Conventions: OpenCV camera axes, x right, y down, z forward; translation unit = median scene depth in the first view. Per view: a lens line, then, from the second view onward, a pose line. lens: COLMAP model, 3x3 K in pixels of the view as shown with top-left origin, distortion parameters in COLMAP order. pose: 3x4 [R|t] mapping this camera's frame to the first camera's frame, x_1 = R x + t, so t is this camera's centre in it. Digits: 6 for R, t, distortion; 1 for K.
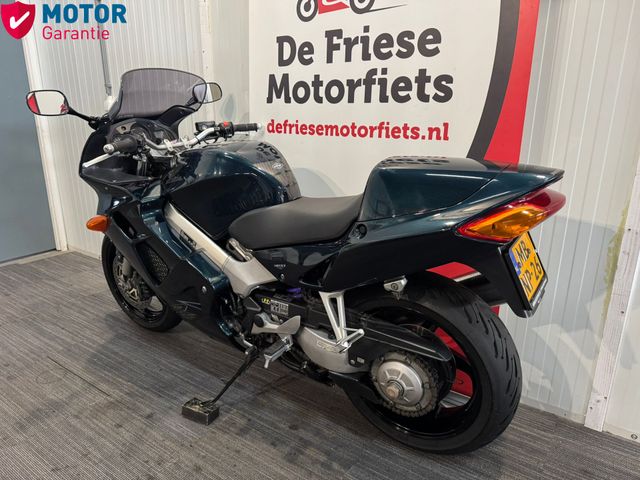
lens RADIAL K [[456.5, 0, 315.5], [0, 456.5, 243.8], [0, 0, 1]] dist [0.150049, -0.236718]
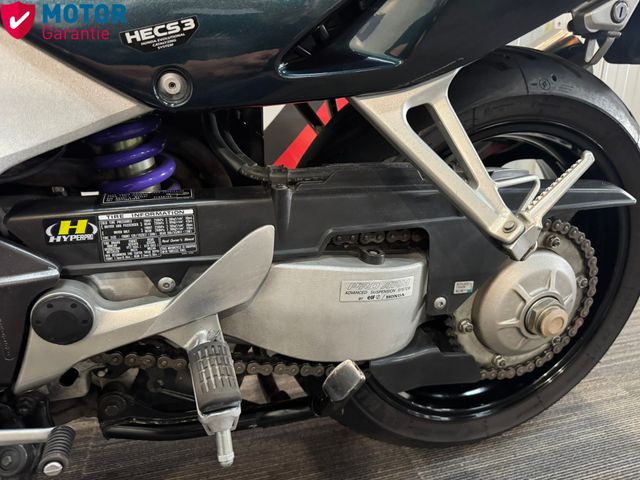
lens RADIAL K [[459.5, 0, 320.0], [0, 459.5, 240.0], [0, 0, 1]] dist [0.037624, -0.056551]
pose [[0.612978, -0.222051, 0.758256, -0.204147], [0.225633, 0.968927, 0.101342, 0.129086], [-0.757197, 0.108968, 0.644033, 0.710944]]
